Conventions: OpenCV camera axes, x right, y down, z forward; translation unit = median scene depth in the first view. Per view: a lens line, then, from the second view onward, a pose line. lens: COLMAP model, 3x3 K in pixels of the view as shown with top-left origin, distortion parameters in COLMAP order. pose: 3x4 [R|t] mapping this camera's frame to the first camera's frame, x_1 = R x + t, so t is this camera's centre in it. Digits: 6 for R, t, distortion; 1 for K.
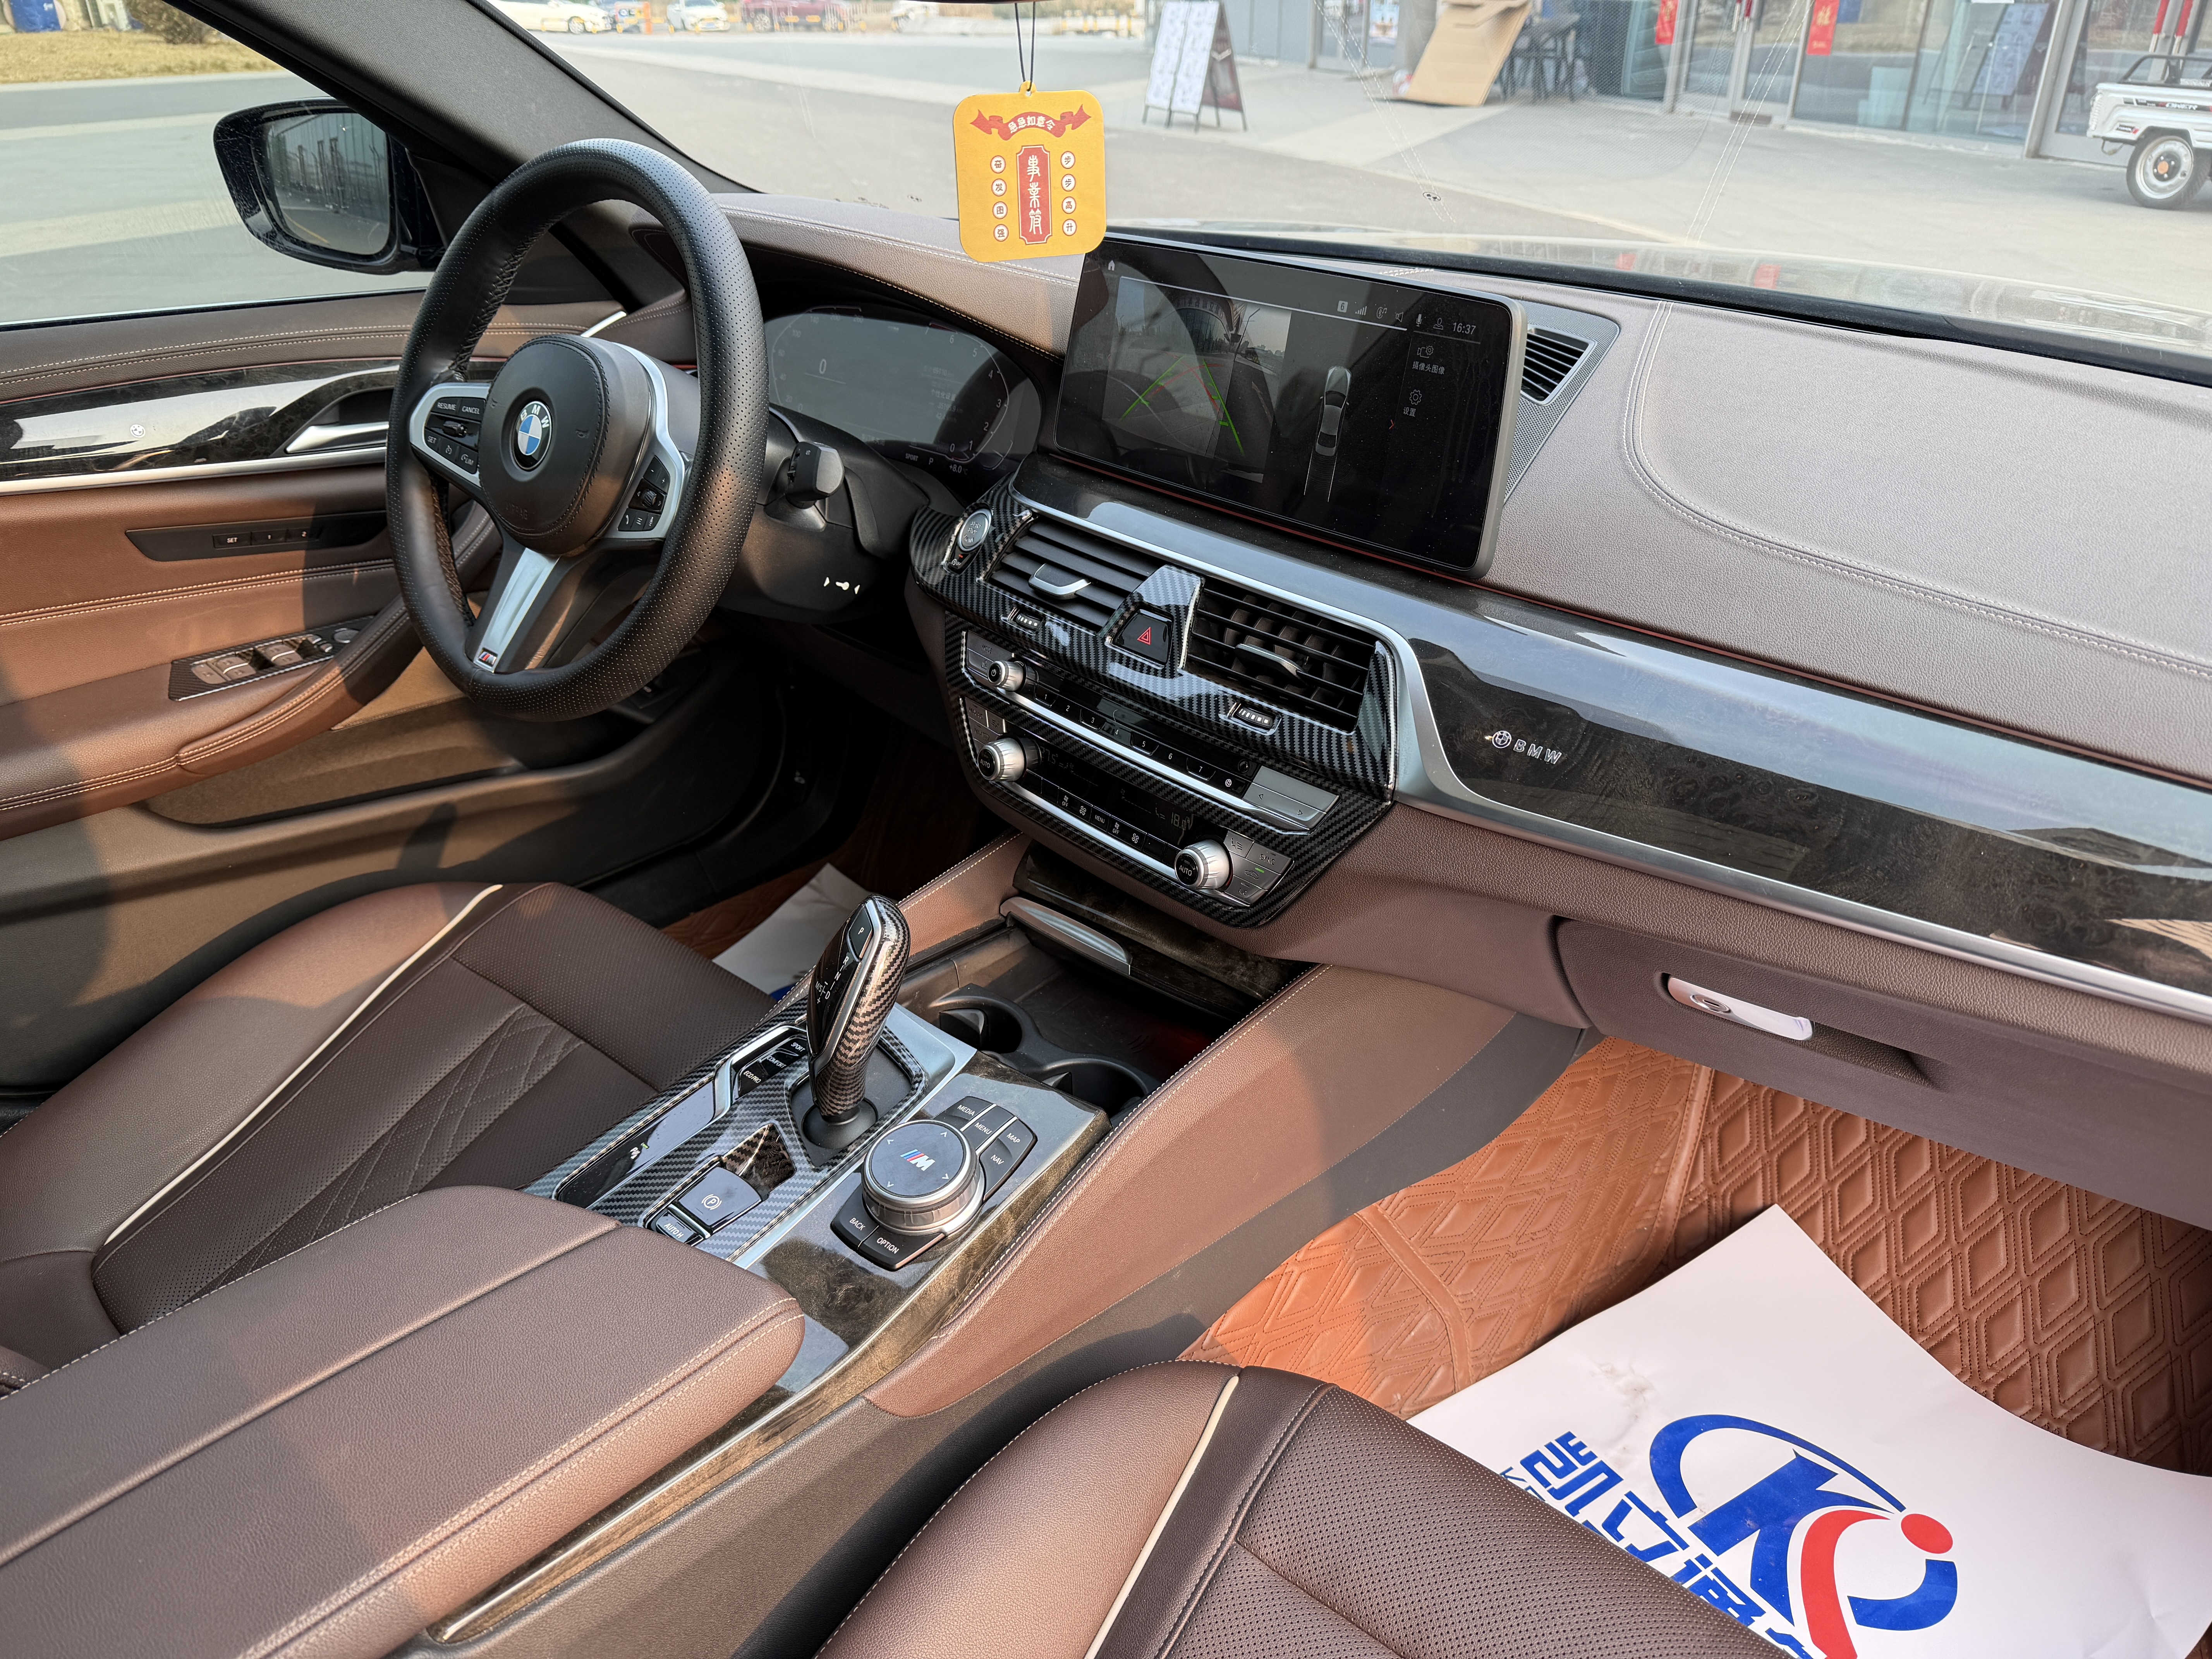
lens RADIAL K [[1574.9, 0, 1113.0], [0, 1574.9, 835.1], [0, 0, 1]] dist [0.009868, -0.028162]
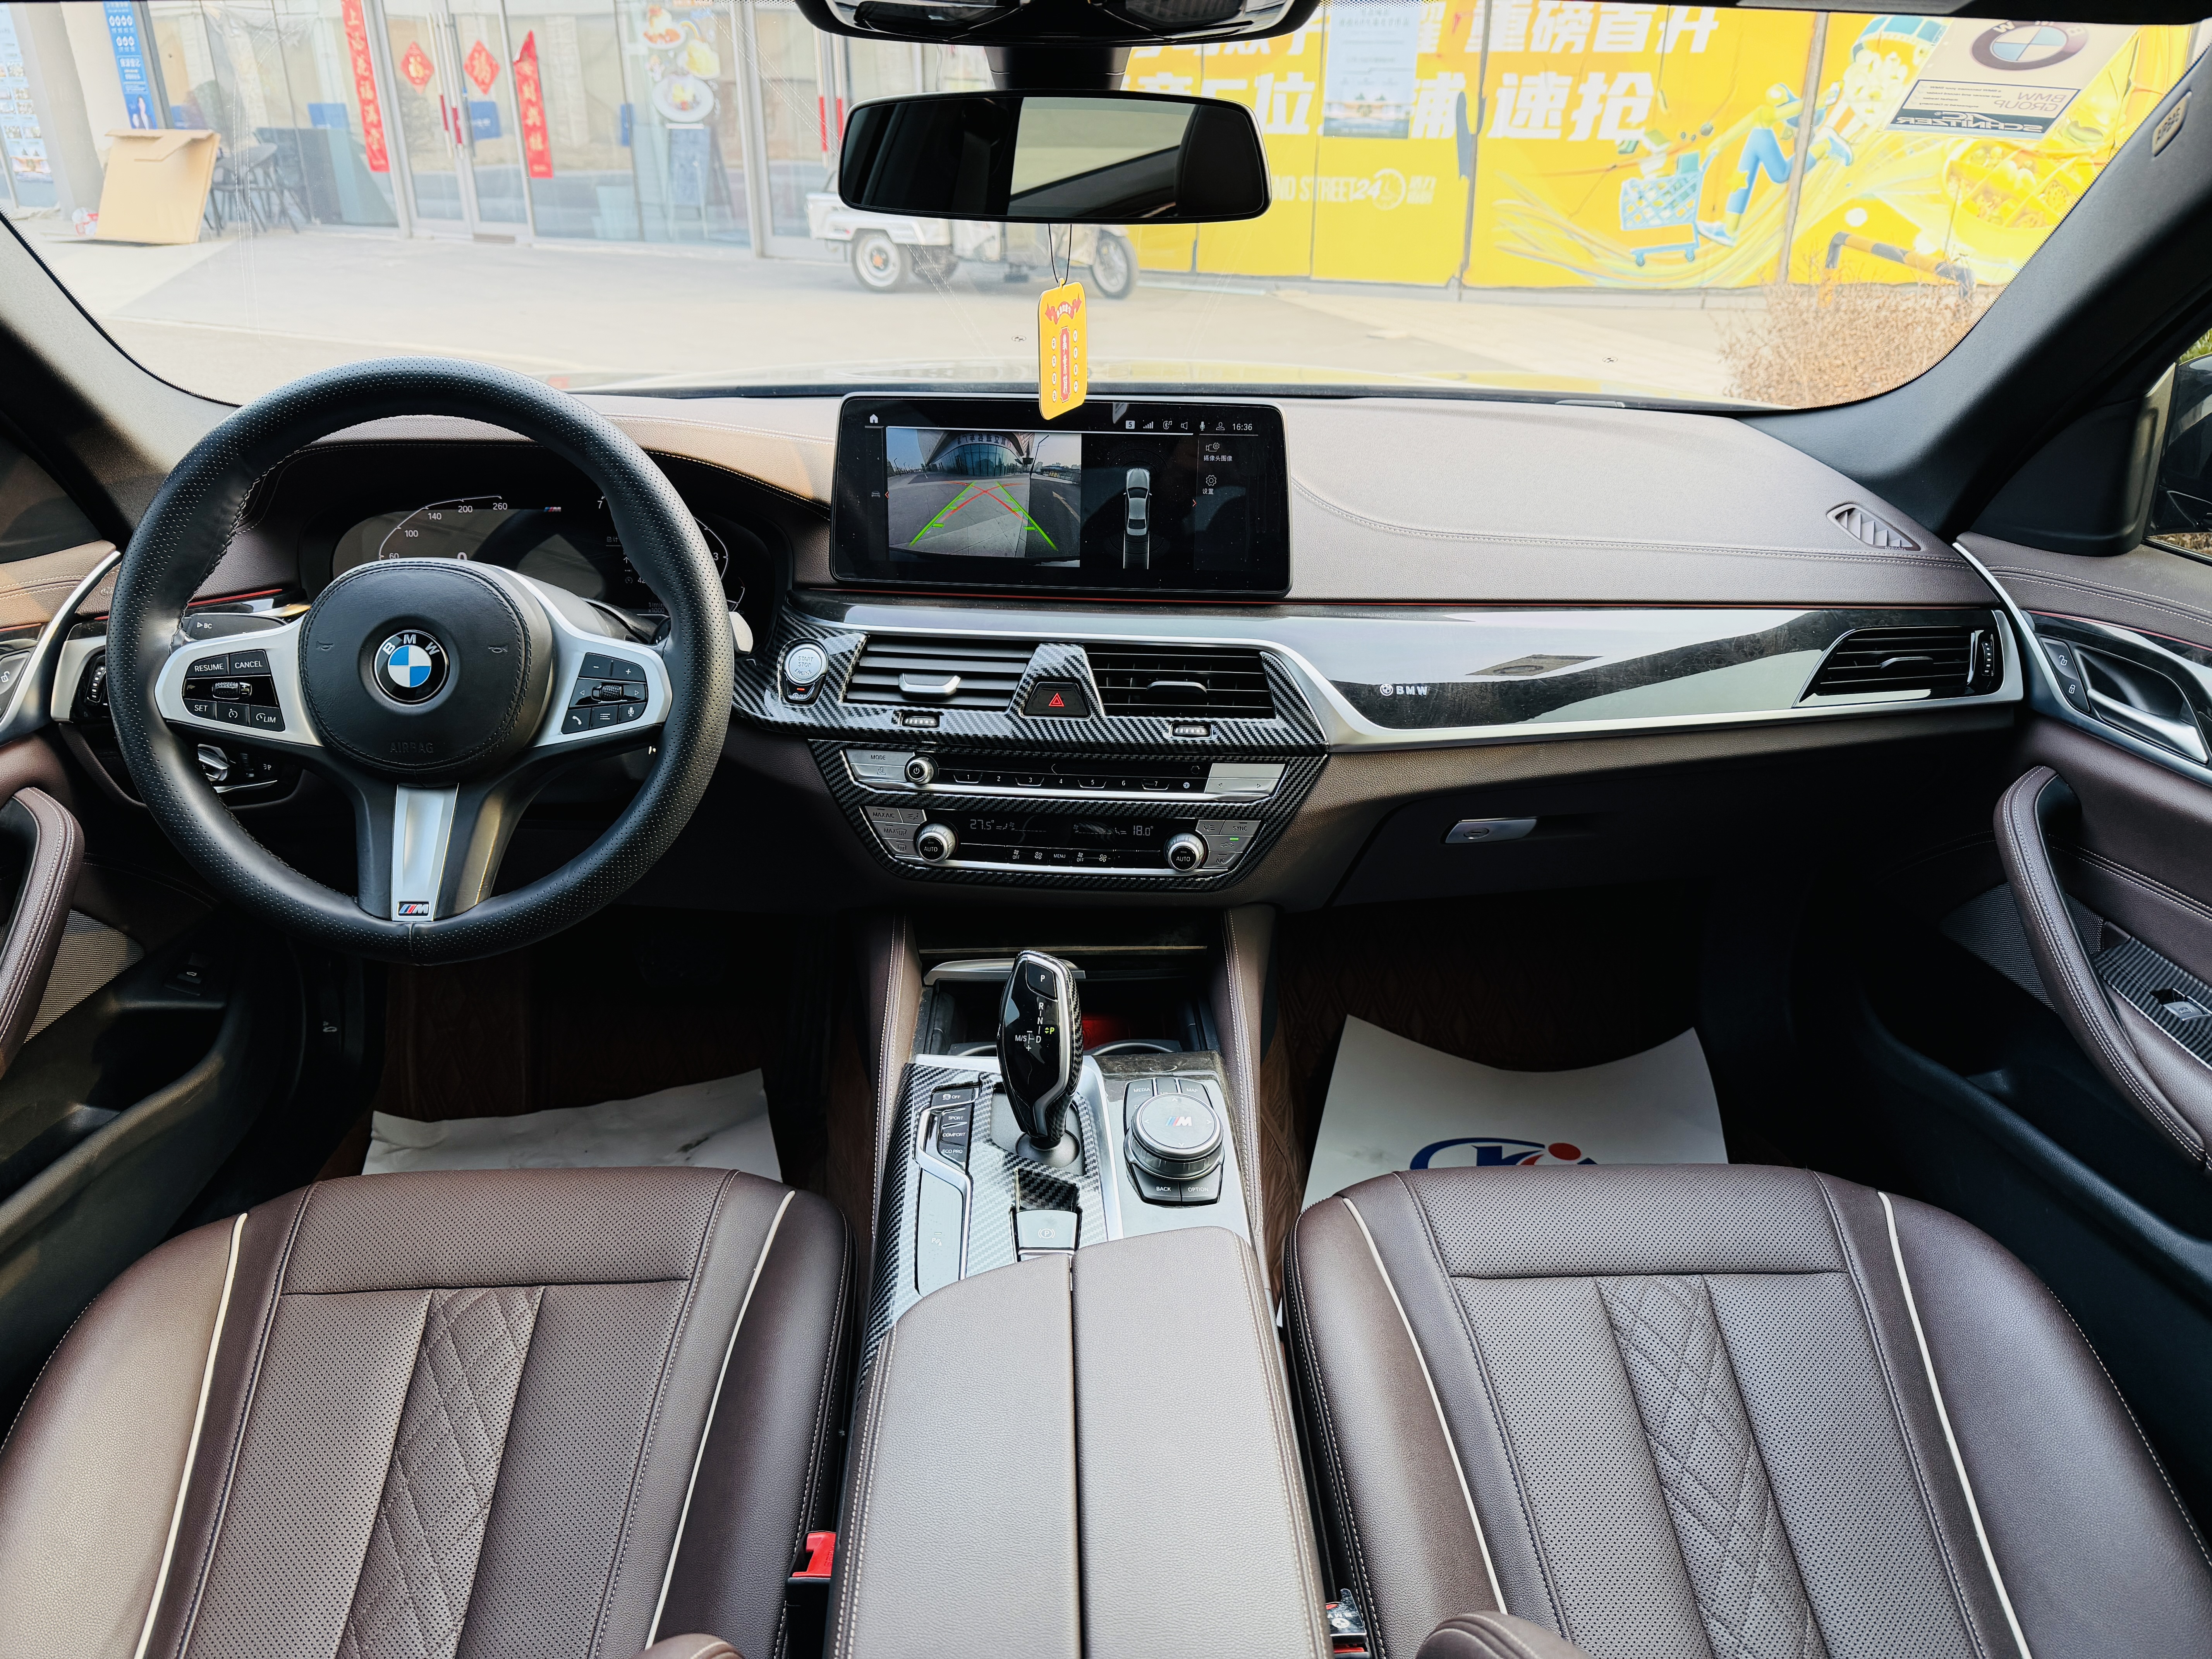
lens RADIAL K [[1574.9, 0, 1148.6], [0, 1574.9, 826.0], [0, 0, 1]] dist [0.009868, -0.028162]
pose [[0.719990, -0.283750, 0.633325, -0.546999], [0.325597, 0.944033, 0.052806, -0.055823], [-0.612864, 0.168189, 0.772082, 0.012316]]
